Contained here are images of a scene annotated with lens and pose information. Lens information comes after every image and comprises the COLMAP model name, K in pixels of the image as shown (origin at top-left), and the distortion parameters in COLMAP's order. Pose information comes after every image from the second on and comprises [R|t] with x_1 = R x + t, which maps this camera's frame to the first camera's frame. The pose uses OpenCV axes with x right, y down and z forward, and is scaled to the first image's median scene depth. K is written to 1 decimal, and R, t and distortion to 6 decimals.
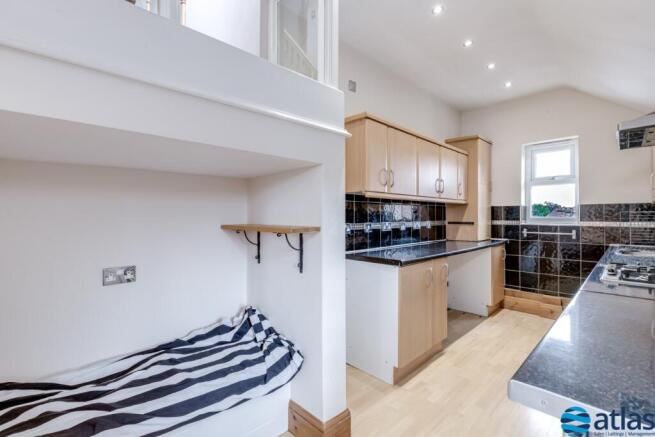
lens RADIAL K [[299.9, 0, 323.0], [0, 299.9, 208.7], [0, 0, 1]] dist [0.025239, -0.000805]
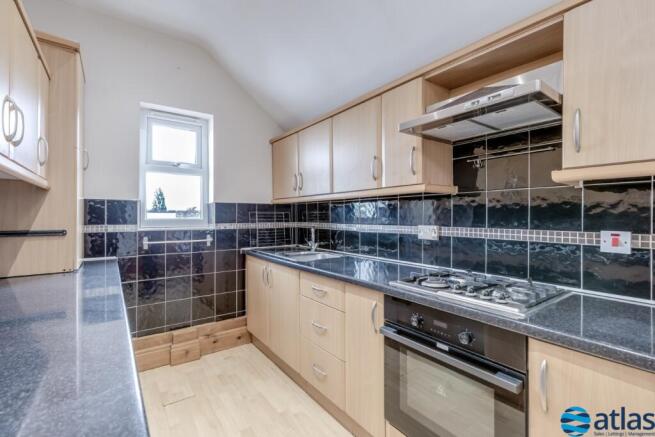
lens RADIAL K [[299.9, 0, 330.4], [0, 299.9, 218.1], [0, 0, 1]] dist [0.025239, -0.000805]
pose [[0.145297, -0.003301, 0.989383, 0.096830], [-0.020933, 0.999760, 0.006410, 0.014284], [-0.989167, -0.021642, 0.145193, 0.527911]]
